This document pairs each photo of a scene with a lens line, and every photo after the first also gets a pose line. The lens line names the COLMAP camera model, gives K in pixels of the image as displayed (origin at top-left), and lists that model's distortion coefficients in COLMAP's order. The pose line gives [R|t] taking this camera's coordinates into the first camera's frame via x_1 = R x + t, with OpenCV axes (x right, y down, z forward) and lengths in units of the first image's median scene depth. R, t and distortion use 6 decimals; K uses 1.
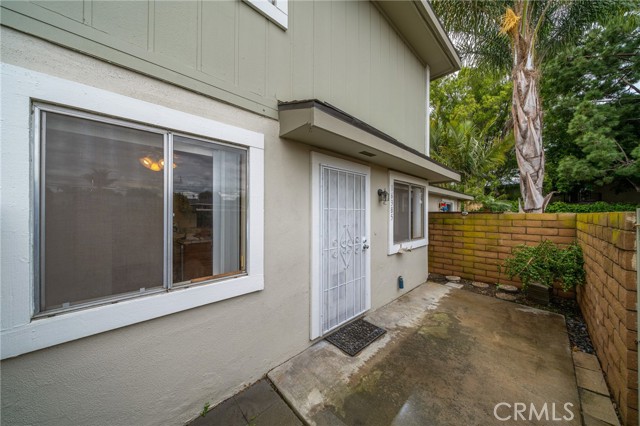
lens RADIAL K [[220.6, 0, 316.2], [0, 220.6, 211.3], [0, 0, 1]] dist [-0.005026, 0.000124]
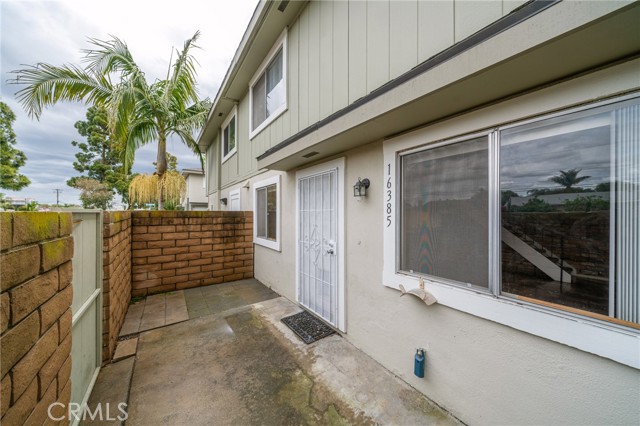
lens RADIAL K [[220.6, 0, 320.2], [0, 220.6, 213.1], [0, 0, 1]] dist [-0.005026, 0.000124]
pose [[-0.146306, -0.004007, -0.989231, 1.247505], [-0.002818, 0.999989, -0.003634, 0.010408], [0.989235, 0.002256, -0.146315, 1.219568]]
